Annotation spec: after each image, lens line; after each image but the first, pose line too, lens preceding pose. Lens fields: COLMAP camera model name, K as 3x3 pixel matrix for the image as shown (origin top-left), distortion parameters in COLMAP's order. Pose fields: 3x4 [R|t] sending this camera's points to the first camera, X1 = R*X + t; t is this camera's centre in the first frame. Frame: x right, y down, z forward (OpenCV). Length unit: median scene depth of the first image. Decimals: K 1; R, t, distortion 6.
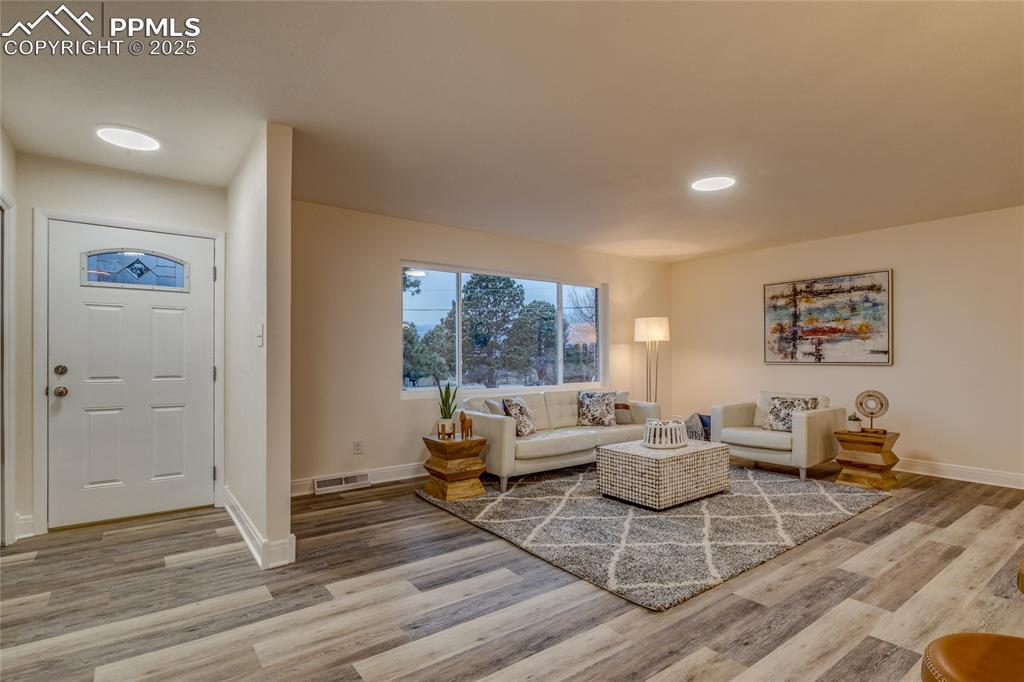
lens RADIAL K [[488.5, 0, 507.9], [0, 488.5, 354.3], [0, 0, 1]] dist [0.001090, 0.000348]
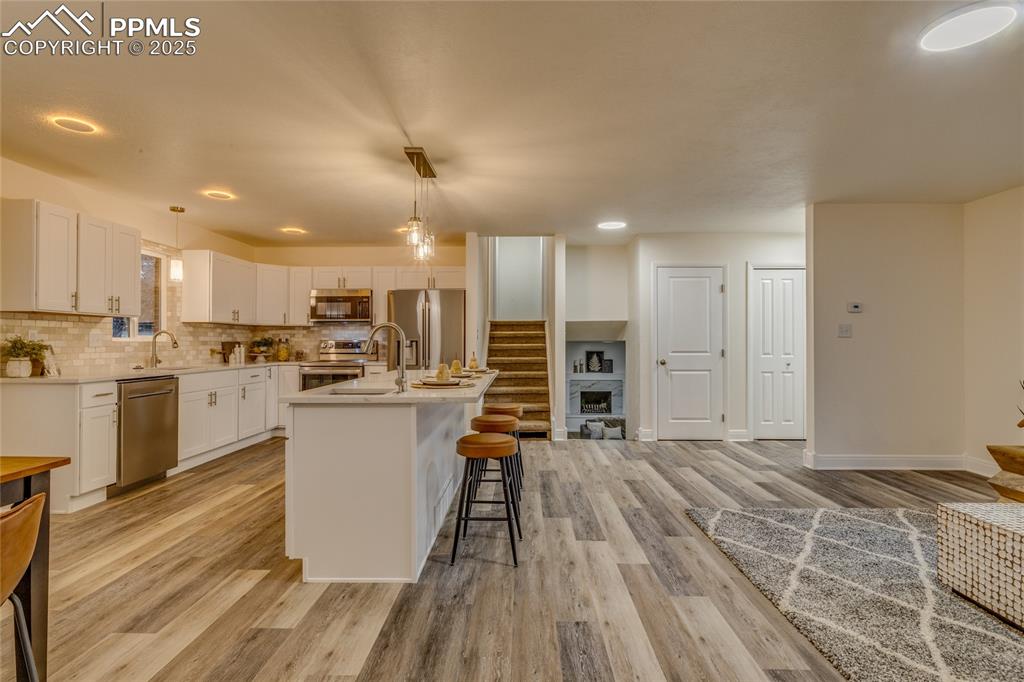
lens RADIAL K [[521.4, 0, 548.3], [0, 521.4, 336.9], [0, 0, 1]] dist [-0.002004, 0.000435]
pose [[-0.542144, -0.008319, -0.840244, 0.902292], [-0.000606, 0.999955, -0.009509, 0.000536], [0.840285, -0.004646, -0.542124, 0.721512]]
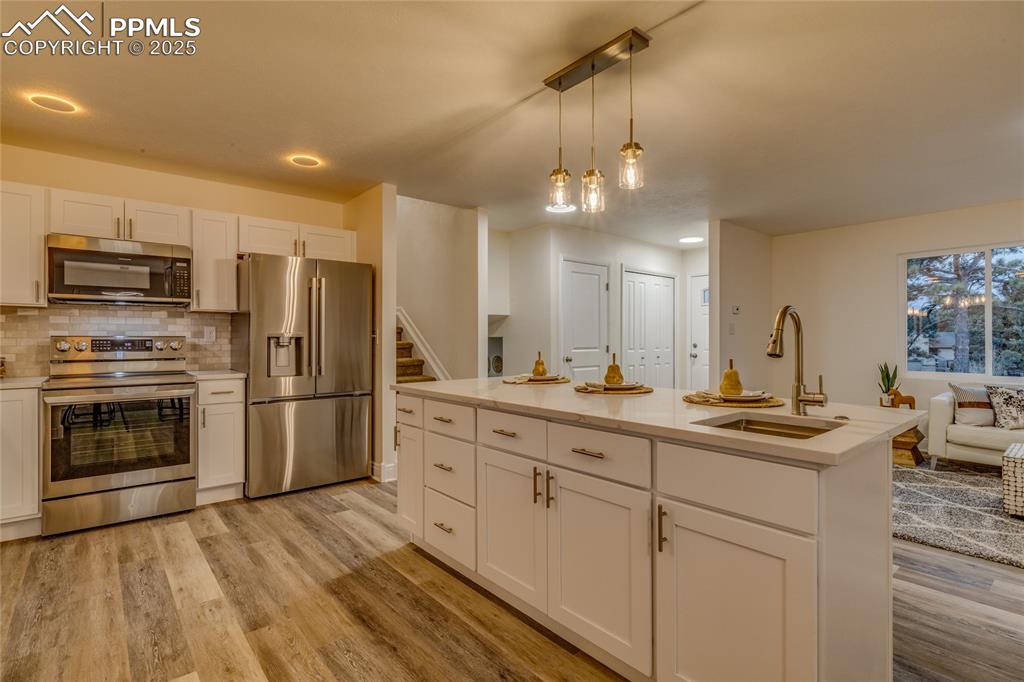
lens RADIAL K [[492.4, 0, 559.3], [0, 492.4, 337.8], [0, 0, 1]] dist [-0.001504, -0.000308]
pose [[0.152568, -0.000808, -0.988293, 0.820856], [0.000332, 1.000000, -0.000766, 0.000102], [0.988293, -0.000211, 0.152568, 0.050258]]
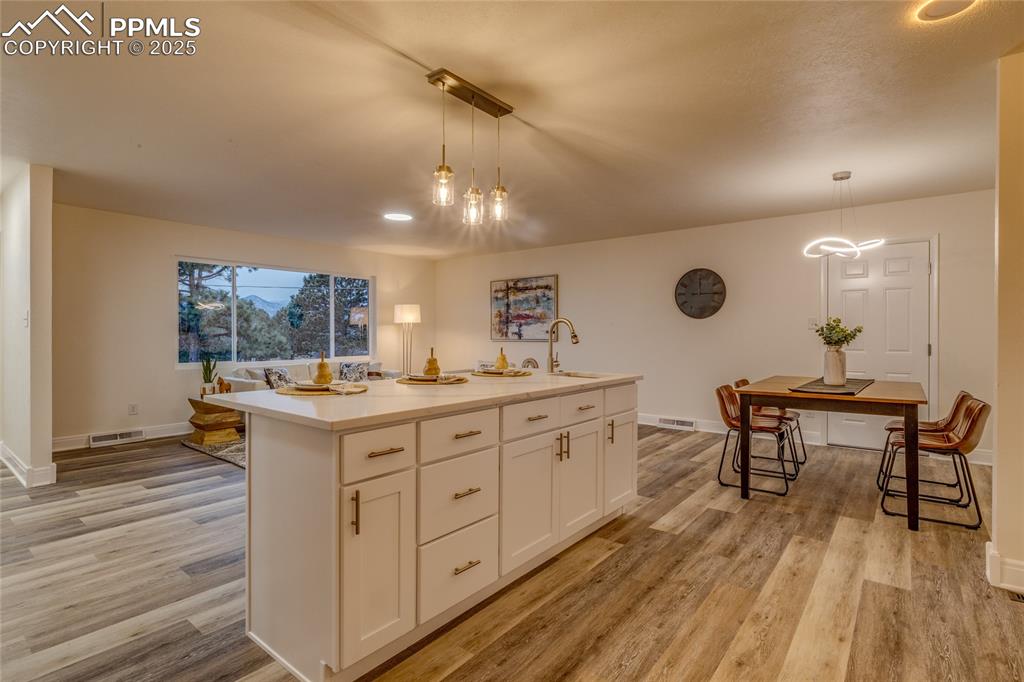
lens RADIAL K [[482.6, 0, 477.6], [0, 482.6, 336.1], [0, 0, 1]] dist [-0.000694, -0.000131]
pose [[0.973287, 0.000323, 0.229591, 0.248856], [-0.001688, 0.999982, 0.005749, -0.000703], [-0.229585, -0.005983, 0.973270, -0.362211]]
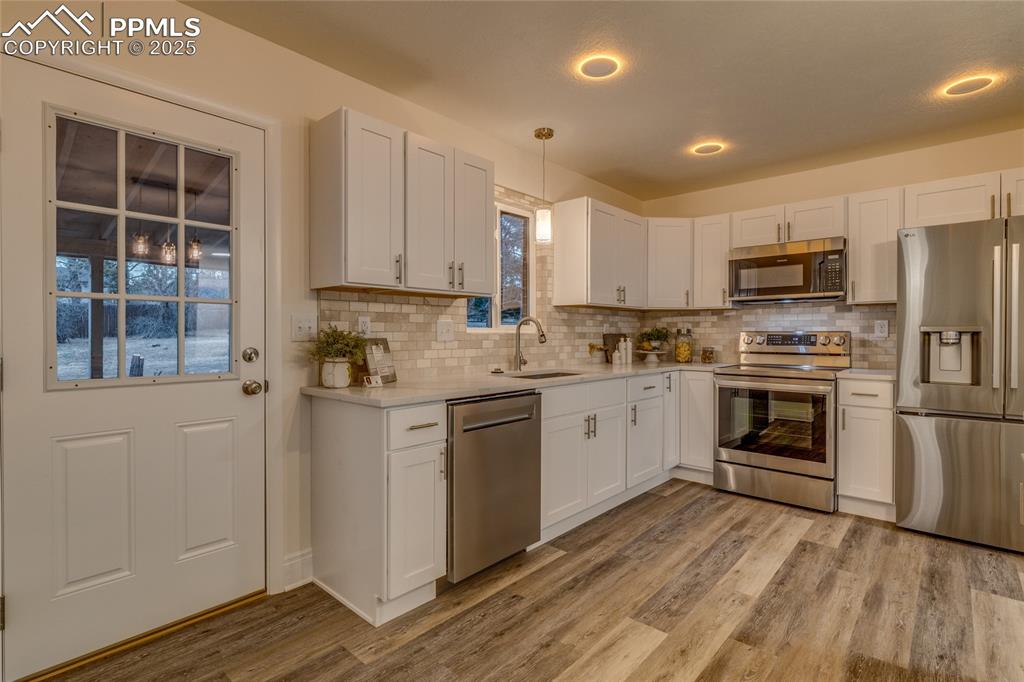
lens RADIAL K [[508.5, 0, 486.3], [0, 508.5, 337.5], [0, 0, 1]] dist [-0.002868, -0.000660]
pose [[-0.977458, 0.001228, -0.211128, 0.660959], [-0.000443, 0.999969, 0.007865, 0.000564], [0.211131, 0.007781, -0.977427, 0.204970]]
